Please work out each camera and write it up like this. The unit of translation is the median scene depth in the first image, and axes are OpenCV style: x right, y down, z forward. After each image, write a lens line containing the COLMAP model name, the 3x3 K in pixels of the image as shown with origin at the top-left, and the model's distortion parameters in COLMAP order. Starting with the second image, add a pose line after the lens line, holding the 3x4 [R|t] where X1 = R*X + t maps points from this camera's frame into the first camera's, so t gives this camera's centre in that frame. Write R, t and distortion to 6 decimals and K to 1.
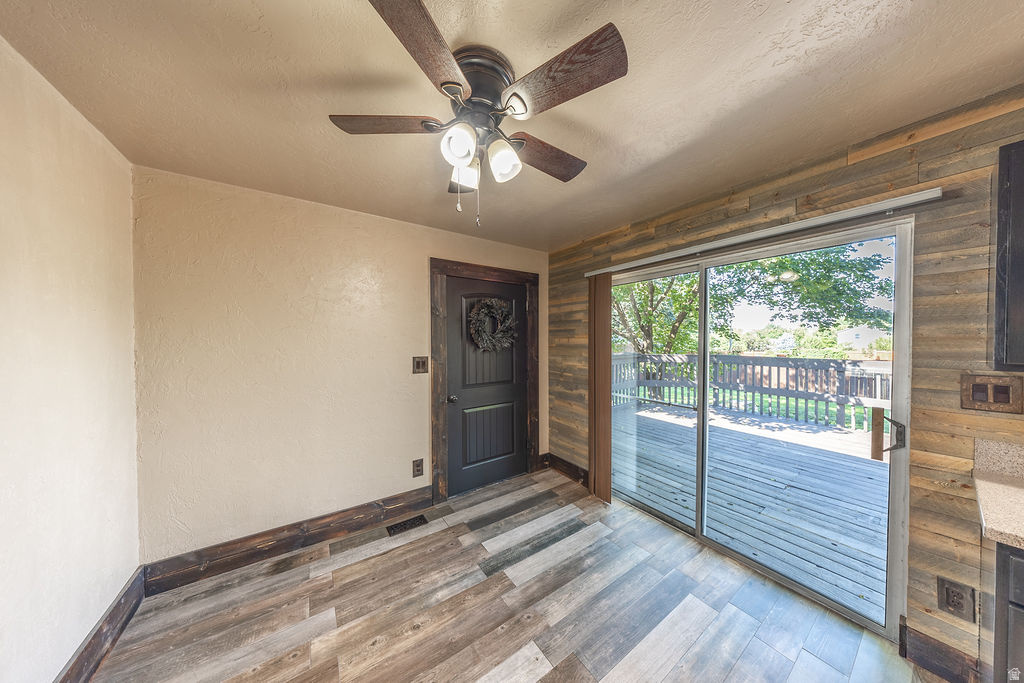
lens RADIAL K [[296.7, 0, 511.4], [0, 296.7, 340.8], [0, 0, 1]] dist [-0.004969, 0.000816]
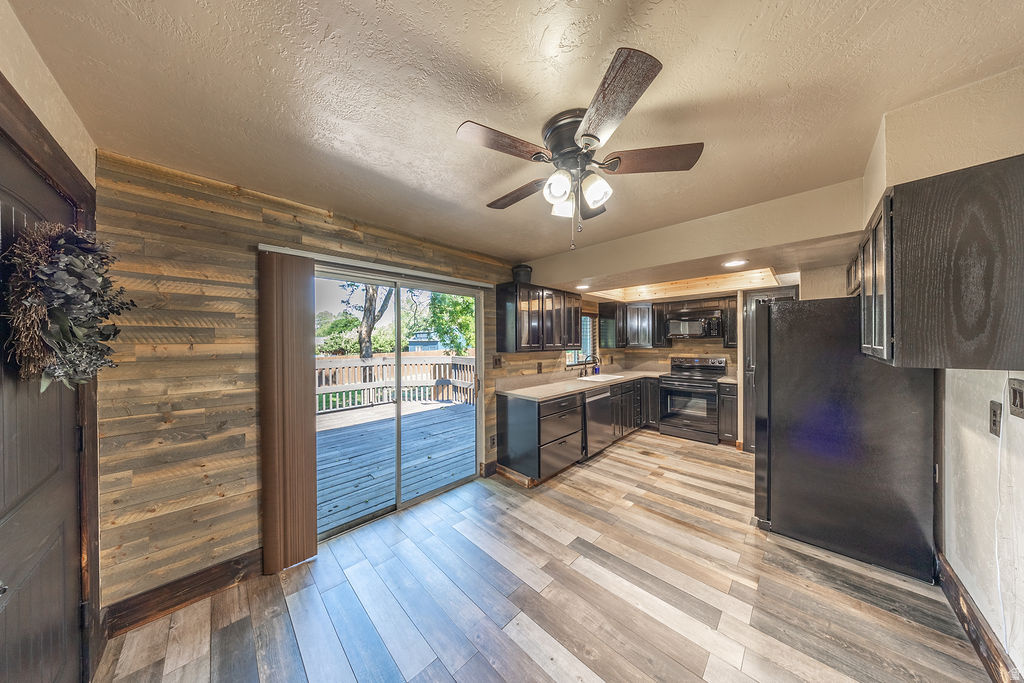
lens RADIAL K [[296.7, 0, 511.8], [0, 296.7, 343.2], [0, 0, 1]] dist [-0.004969, 0.000816]
pose [[-0.195170, 0.001141, 0.980769, -0.490900], [0.012931, 0.999915, 0.001410, -0.003878], [-0.980684, 0.012958, -0.195168, 0.586117]]
